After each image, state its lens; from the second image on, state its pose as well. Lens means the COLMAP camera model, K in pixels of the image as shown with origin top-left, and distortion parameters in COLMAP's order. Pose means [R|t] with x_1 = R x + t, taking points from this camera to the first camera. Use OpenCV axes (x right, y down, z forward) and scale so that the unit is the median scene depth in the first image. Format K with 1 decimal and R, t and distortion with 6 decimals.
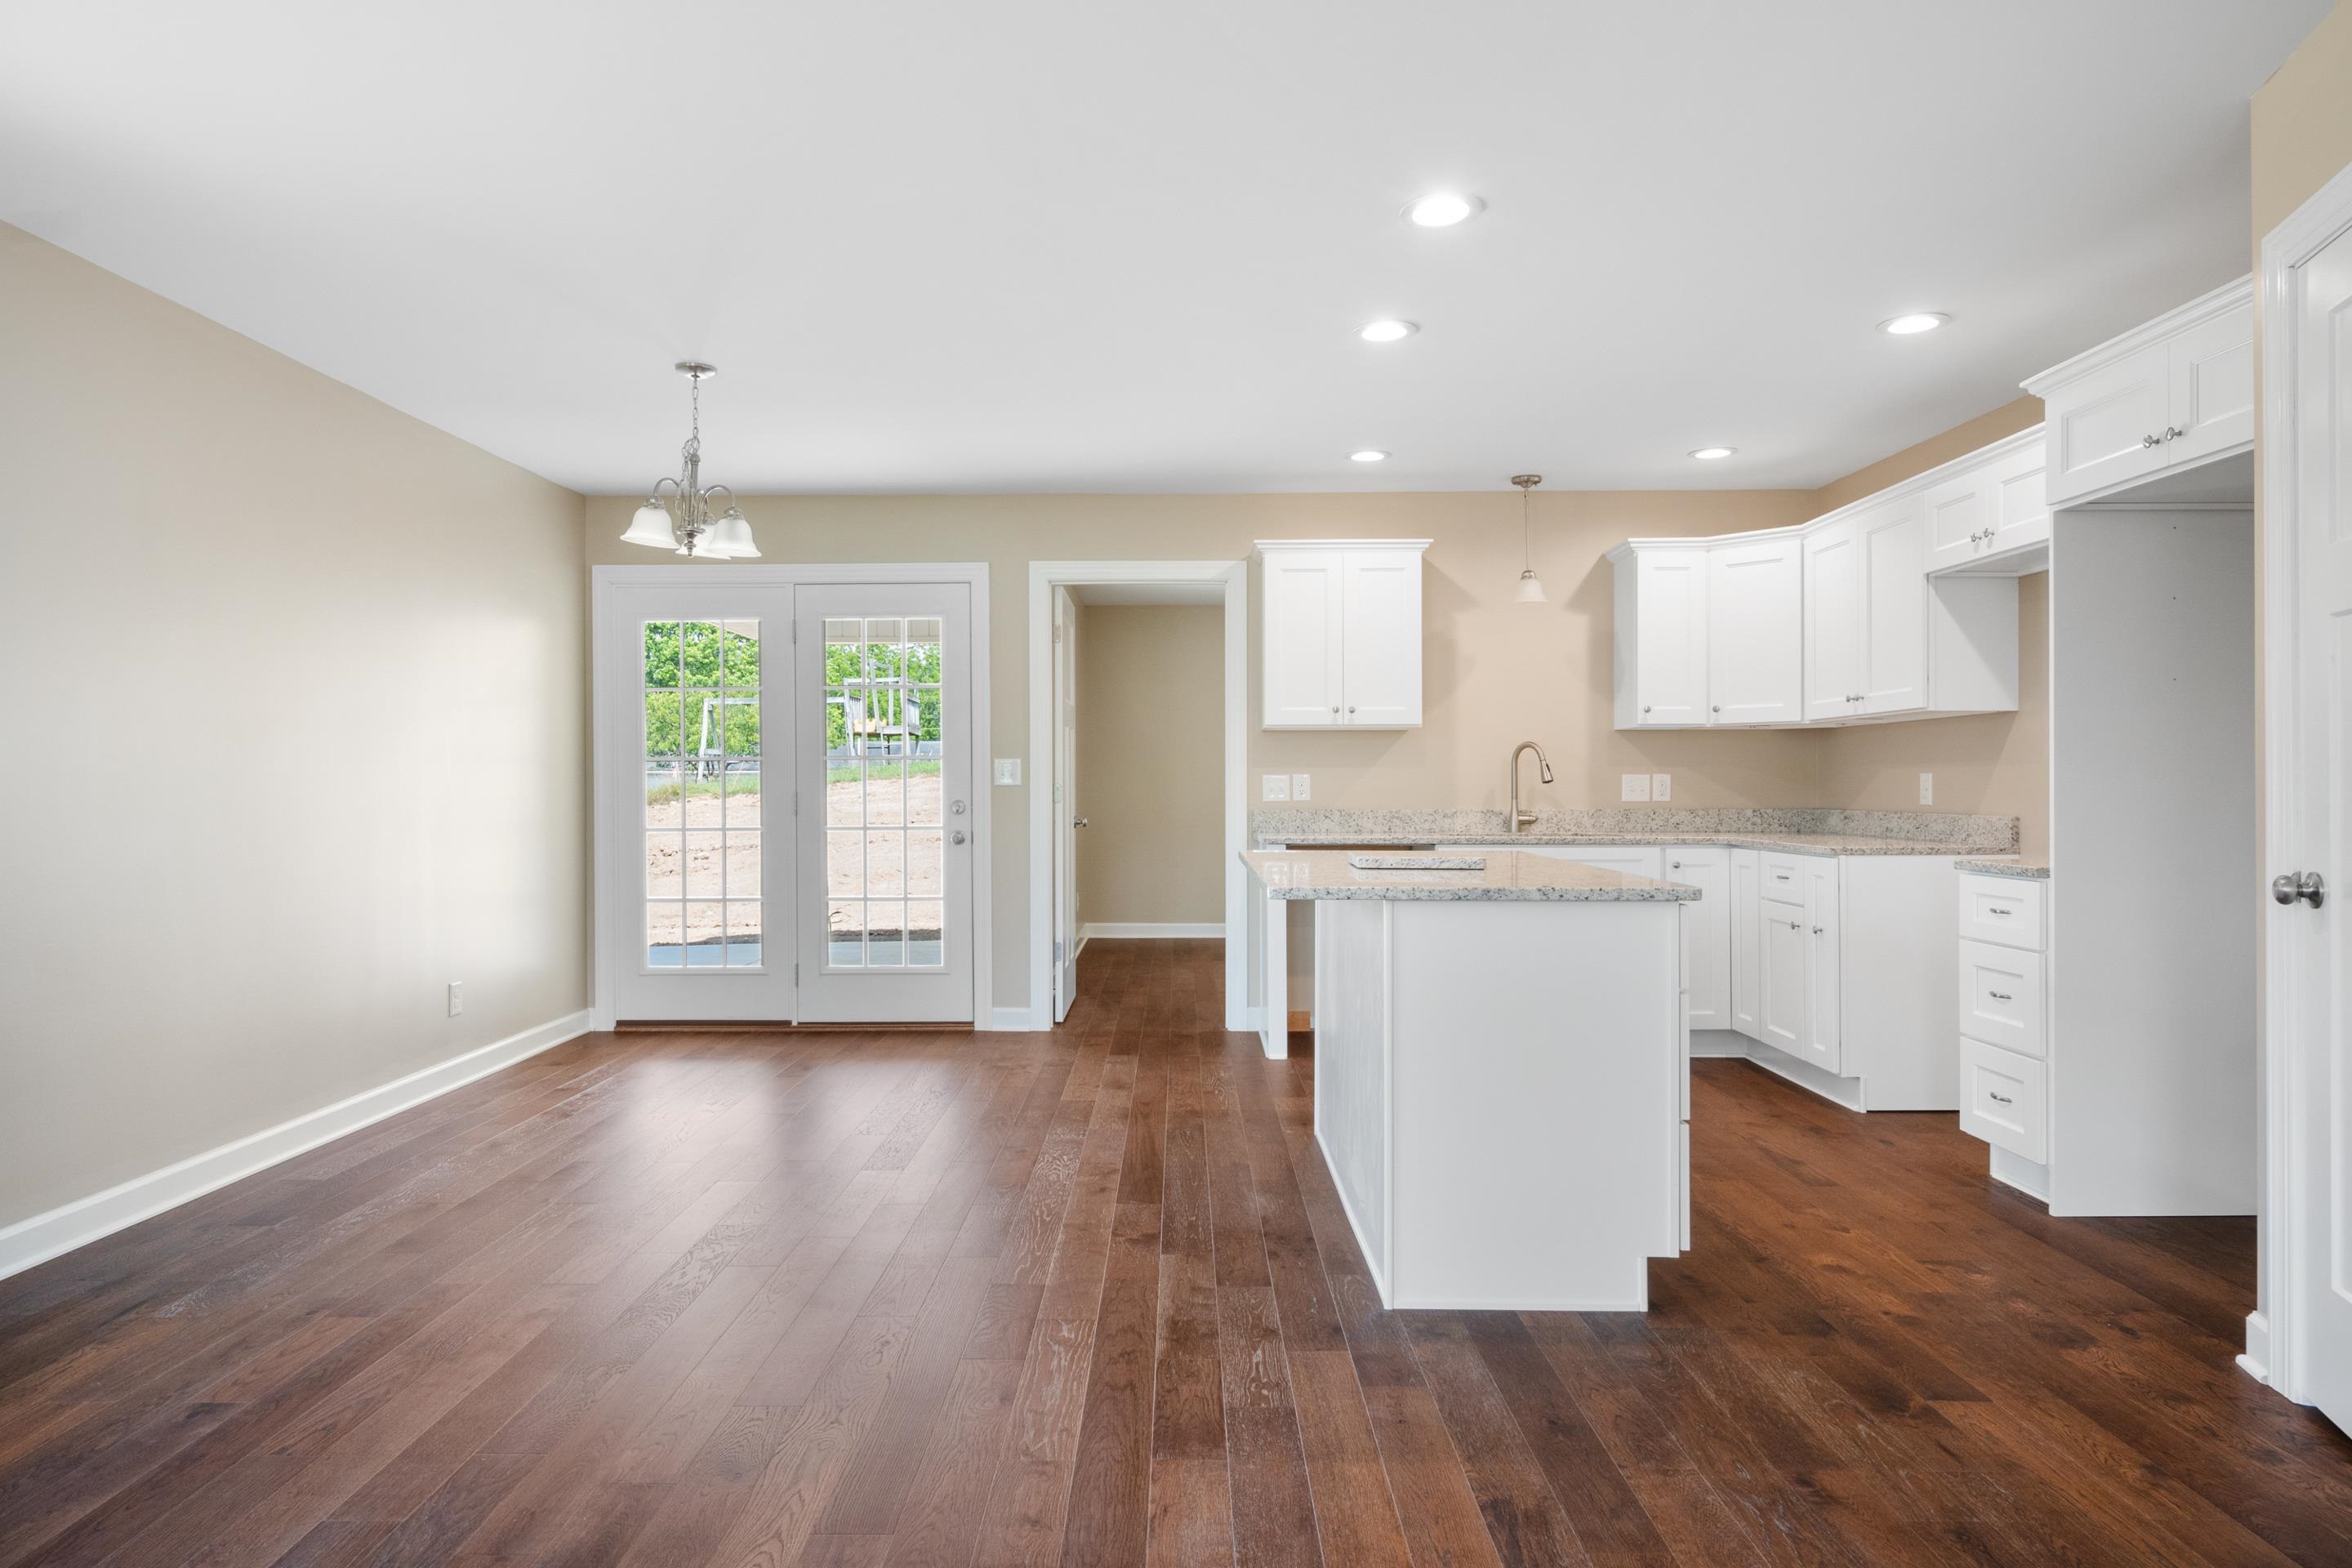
lens RADIAL K [[1384.6, 0, 1149.2], [0, 1384.6, 787.8], [0, 0, 1]] dist [-0.000904, -0.004953]
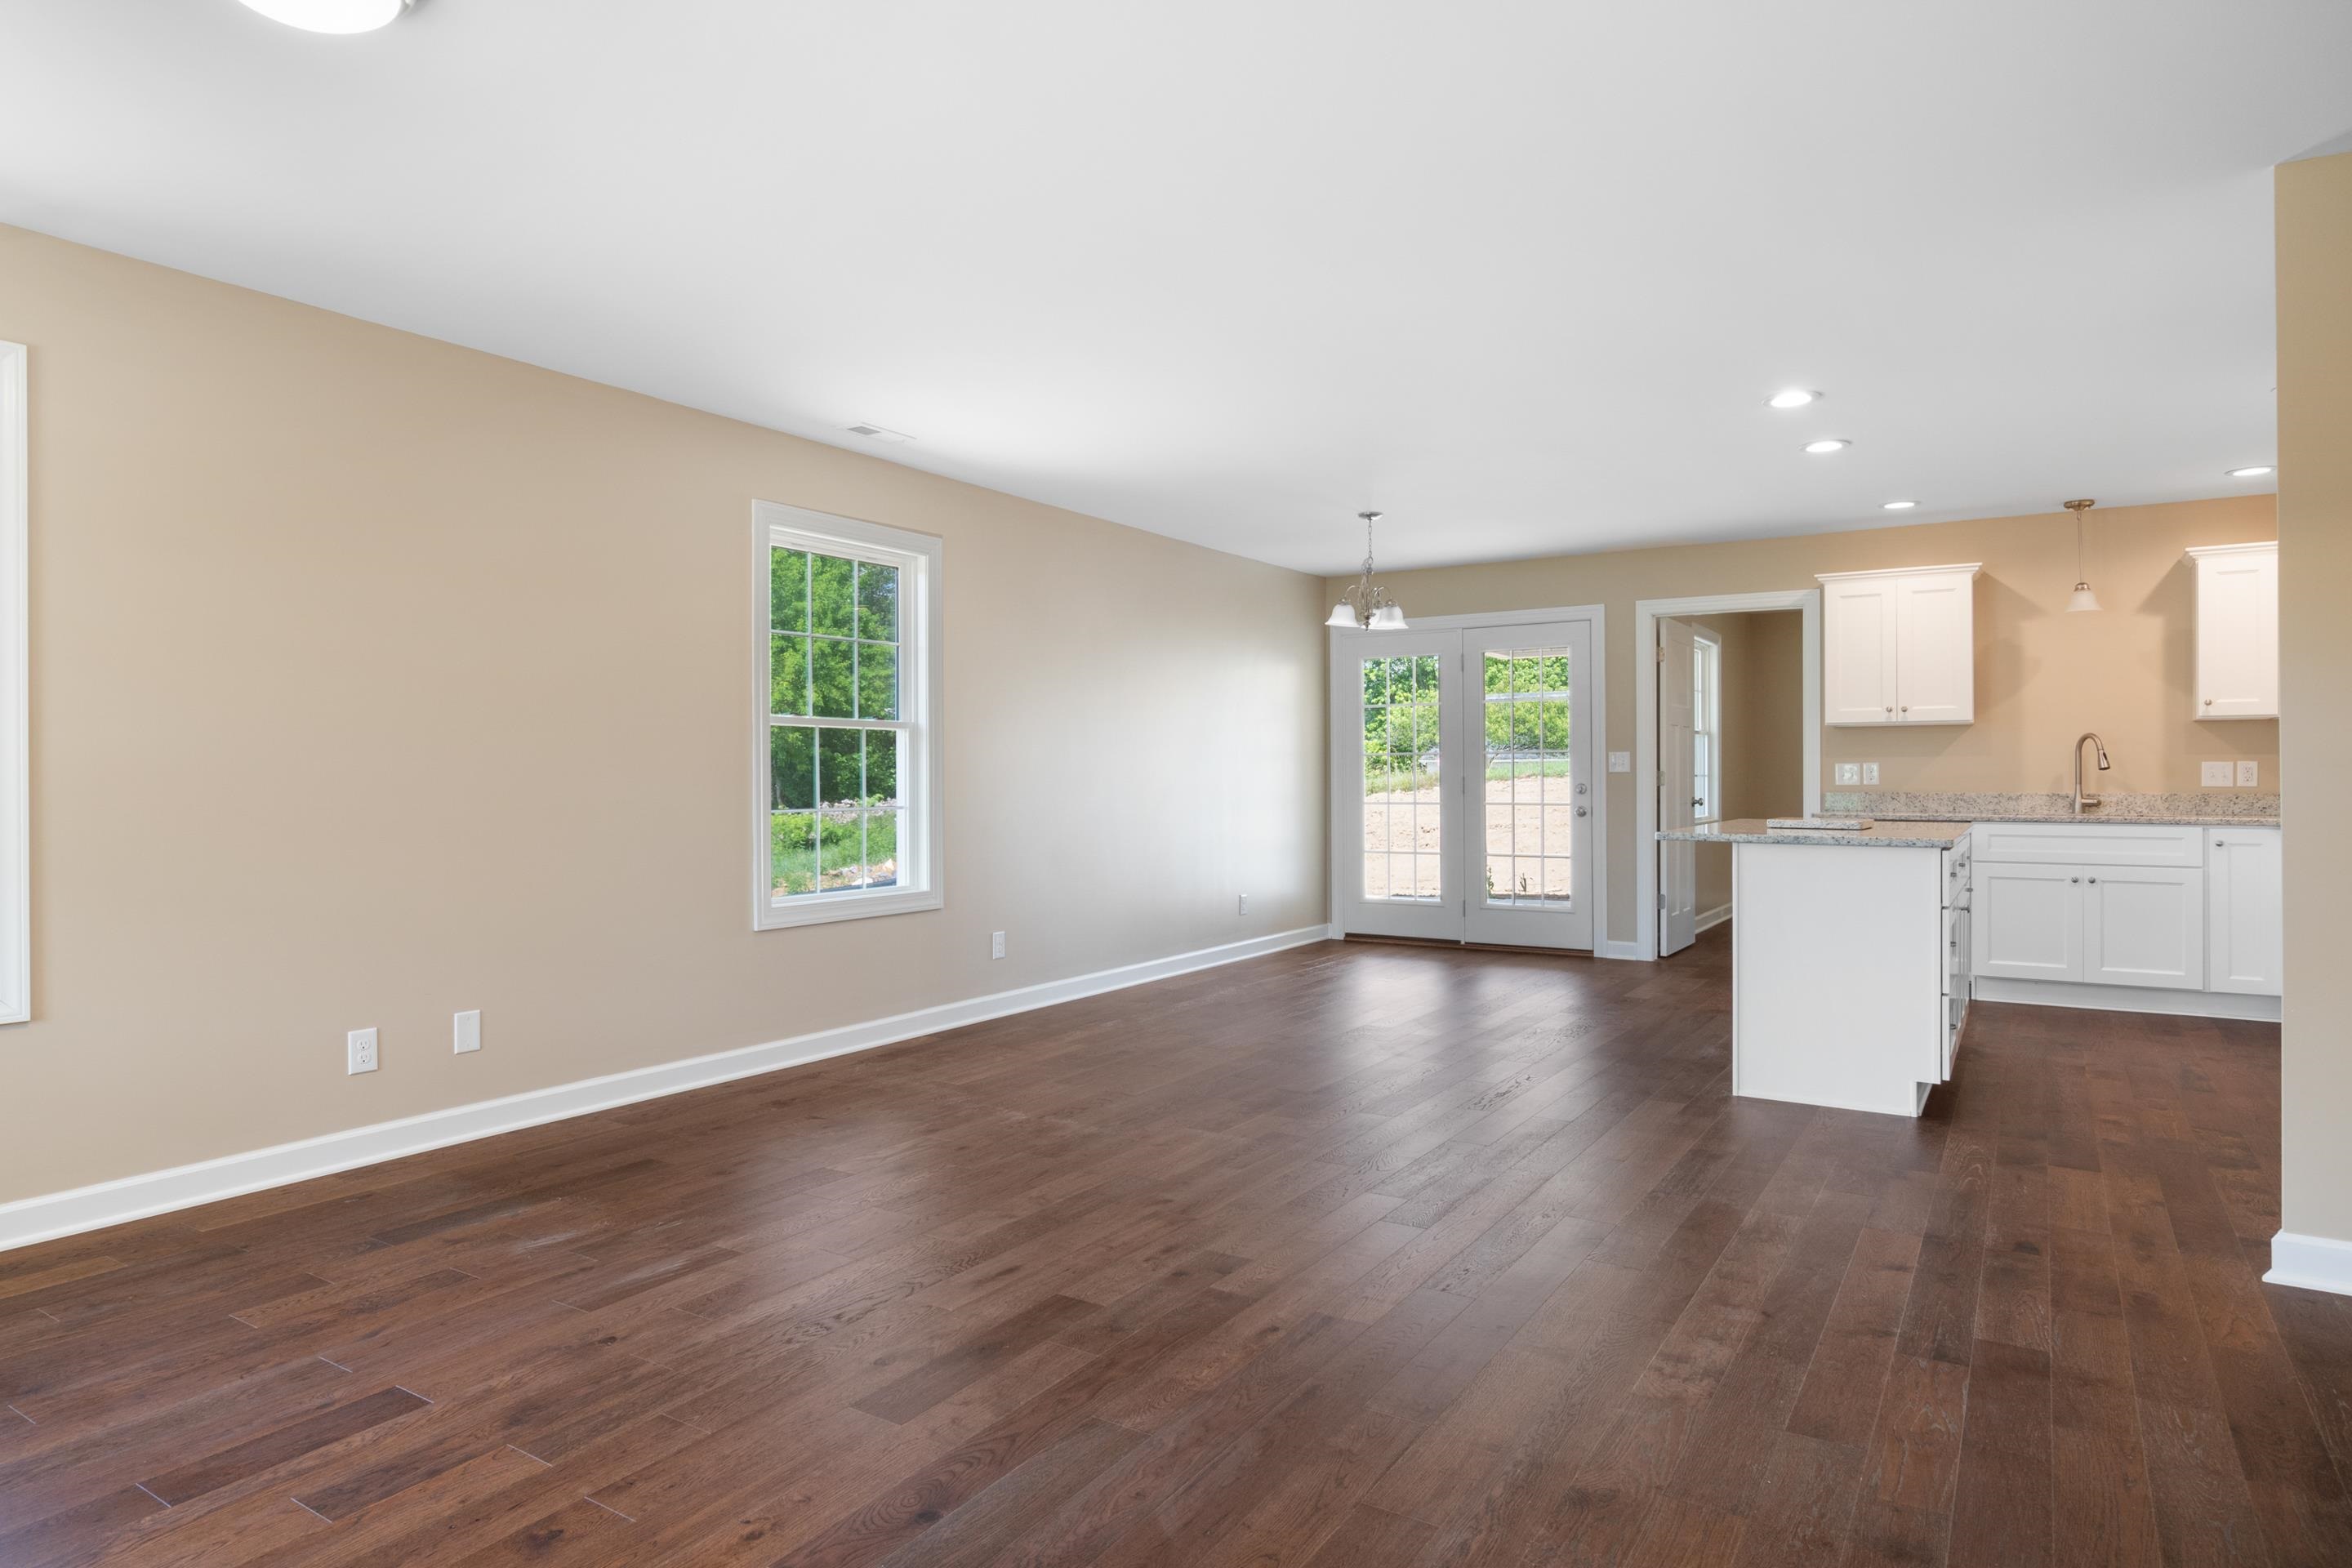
lens RADIAL K [[1359.4, 0, 1150.2], [0, 1359.4, 773.1], [0, 0, 1]] dist [-0.005253, -0.006080]
pose [[0.848040, -0.000587, -0.529932, 0.207878], [-0.000593, 0.999998, -0.002057, 0.001916], [0.529932, 0.002059, 0.848037, -0.338698]]
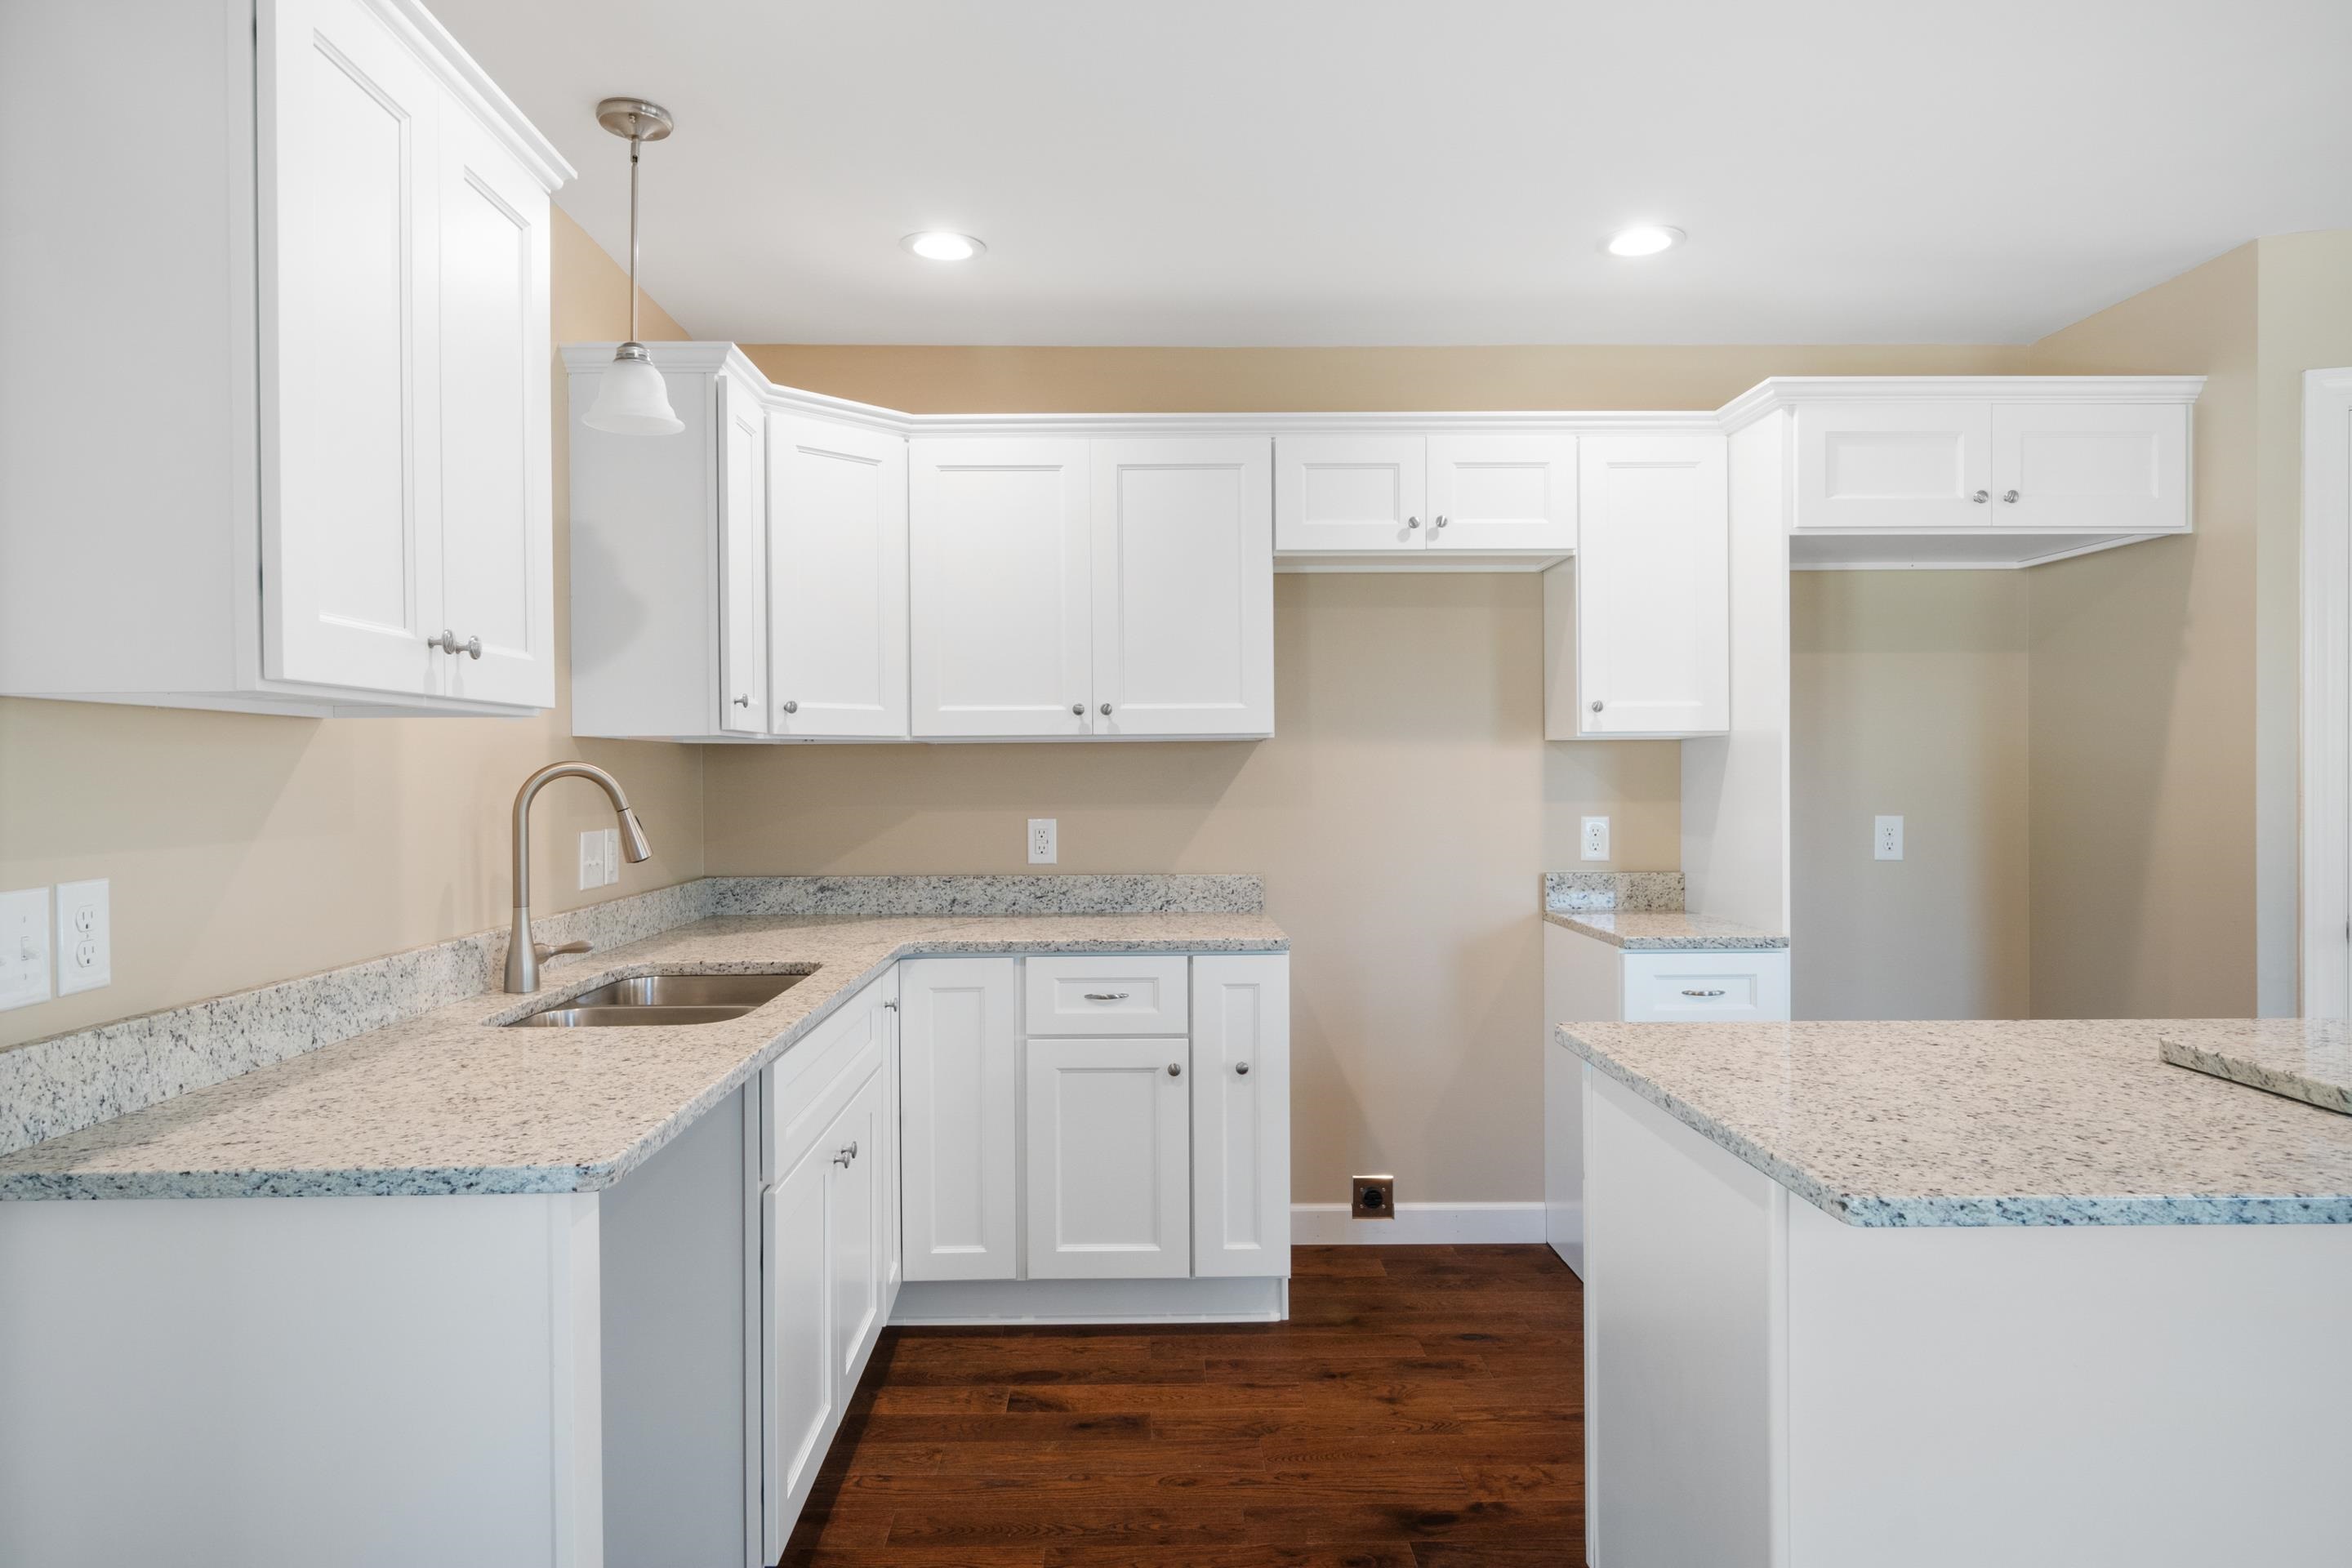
lens RADIAL K [[1384.6, 0, 1178.4], [0, 1384.6, 762.6], [0, 0, 1]] dist [-0.000904, -0.004953]
pose [[-0.027012, 0.014496, 0.999530, -0.131839], [0.008017, 0.999866, -0.014284, -0.024844], [-0.999603, 0.007628, -0.027125, 0.820766]]
